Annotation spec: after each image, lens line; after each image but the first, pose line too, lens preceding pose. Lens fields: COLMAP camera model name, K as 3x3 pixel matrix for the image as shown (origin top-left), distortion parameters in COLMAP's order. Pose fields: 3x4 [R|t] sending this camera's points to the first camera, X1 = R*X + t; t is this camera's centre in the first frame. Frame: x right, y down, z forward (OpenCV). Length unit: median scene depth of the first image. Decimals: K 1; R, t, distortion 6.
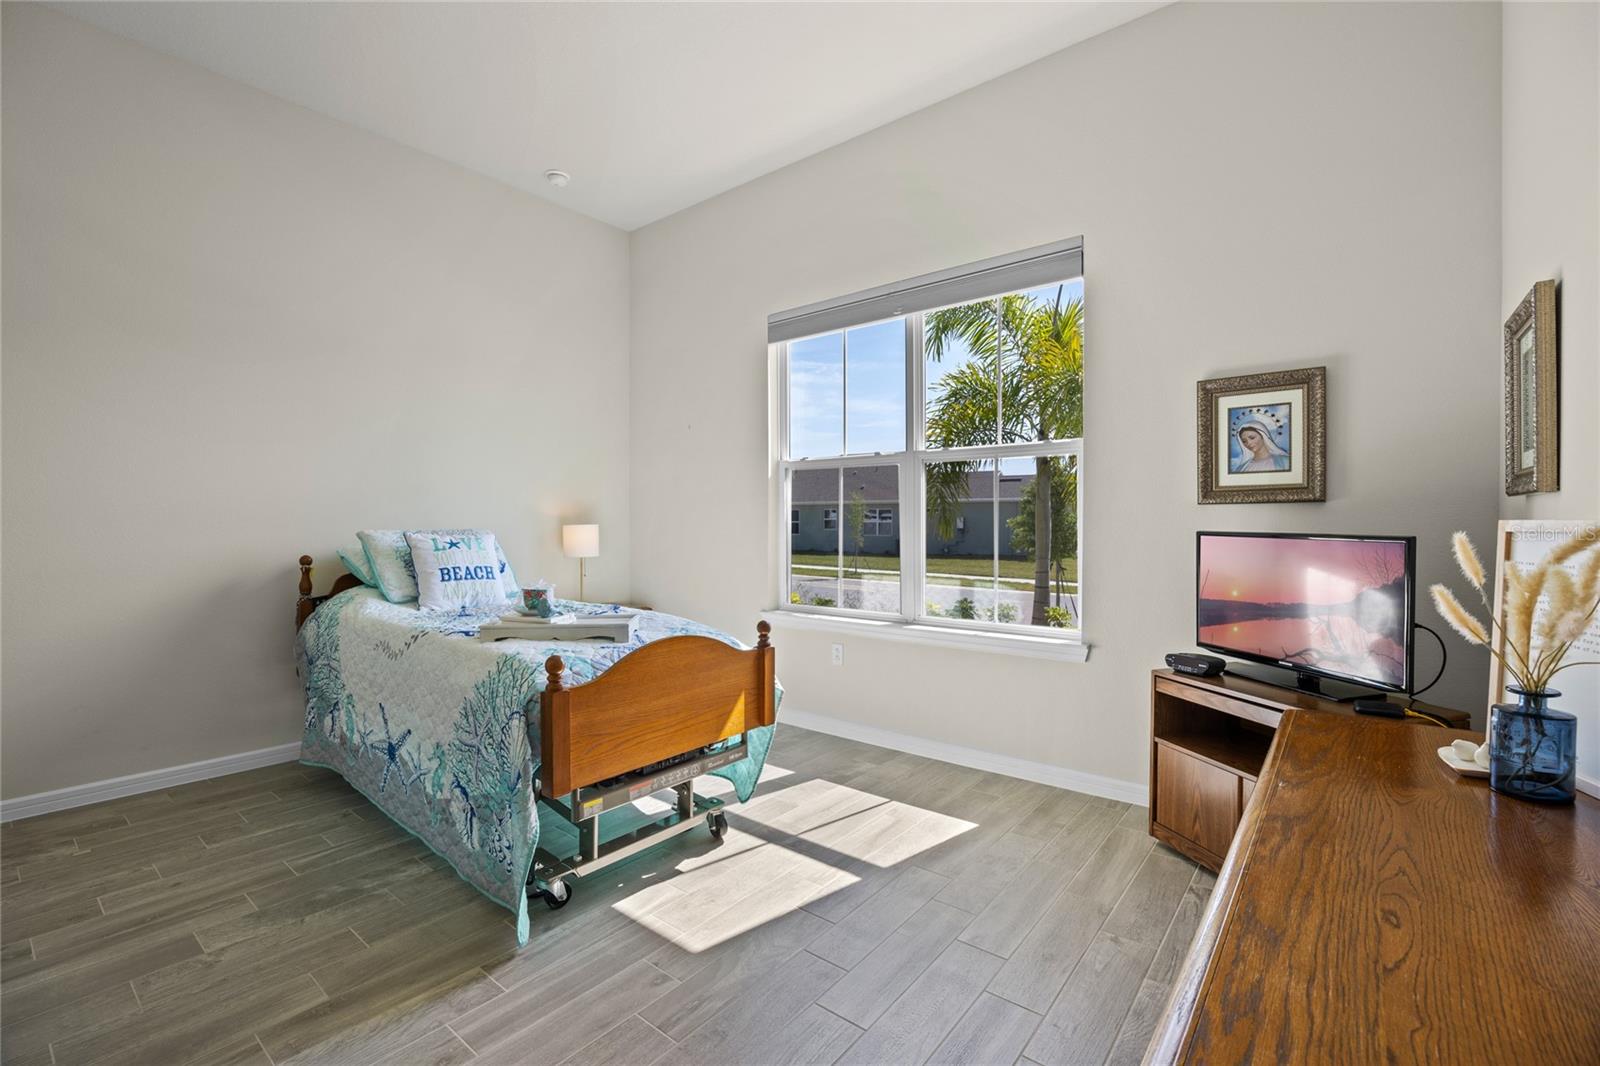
lens RADIAL K [[704.3, 0, 802.9], [0, 704.3, 525.2], [0, 0, 1]] dist [-0.015291, -0.000964]
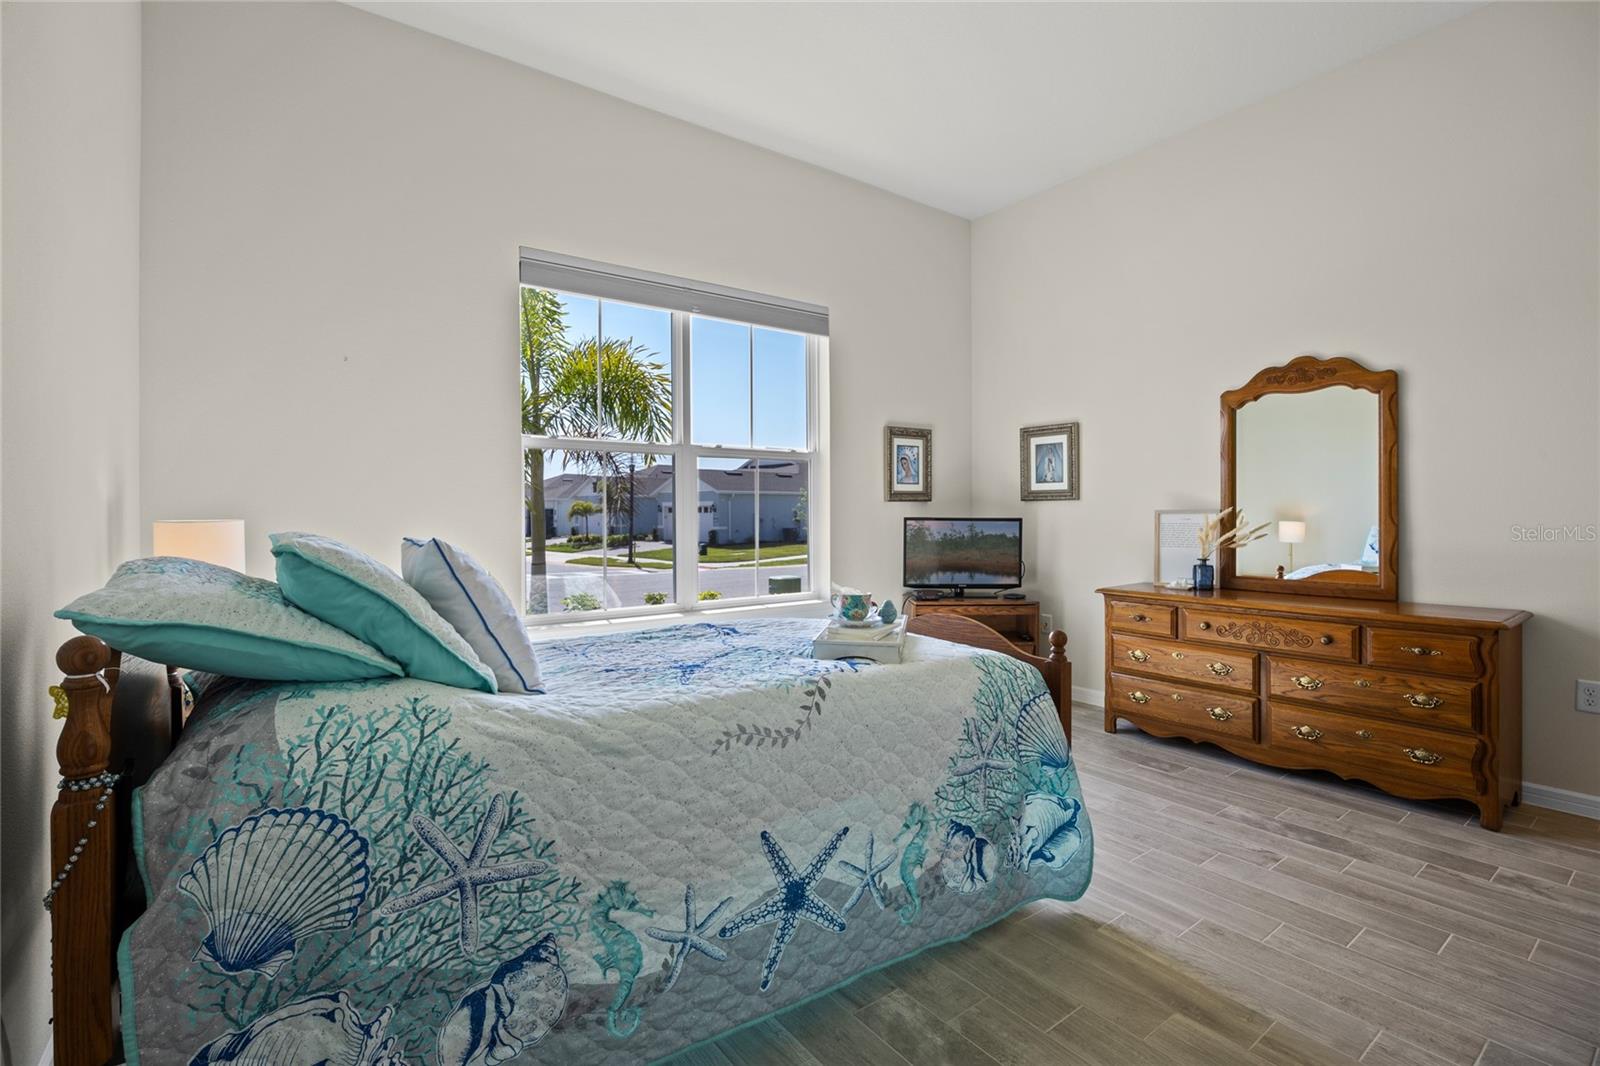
lens RADIAL K [[704.3, 0, 802.6], [0, 704.3, 524.1], [0, 0, 1]] dist [-0.015291, -0.000964]
pose [[0.254644, -0.013476, 0.966941, -1.137504], [0.009542, 0.999889, 0.011422, 0.002058], [-0.966988, 0.006318, 0.254744, 0.825641]]
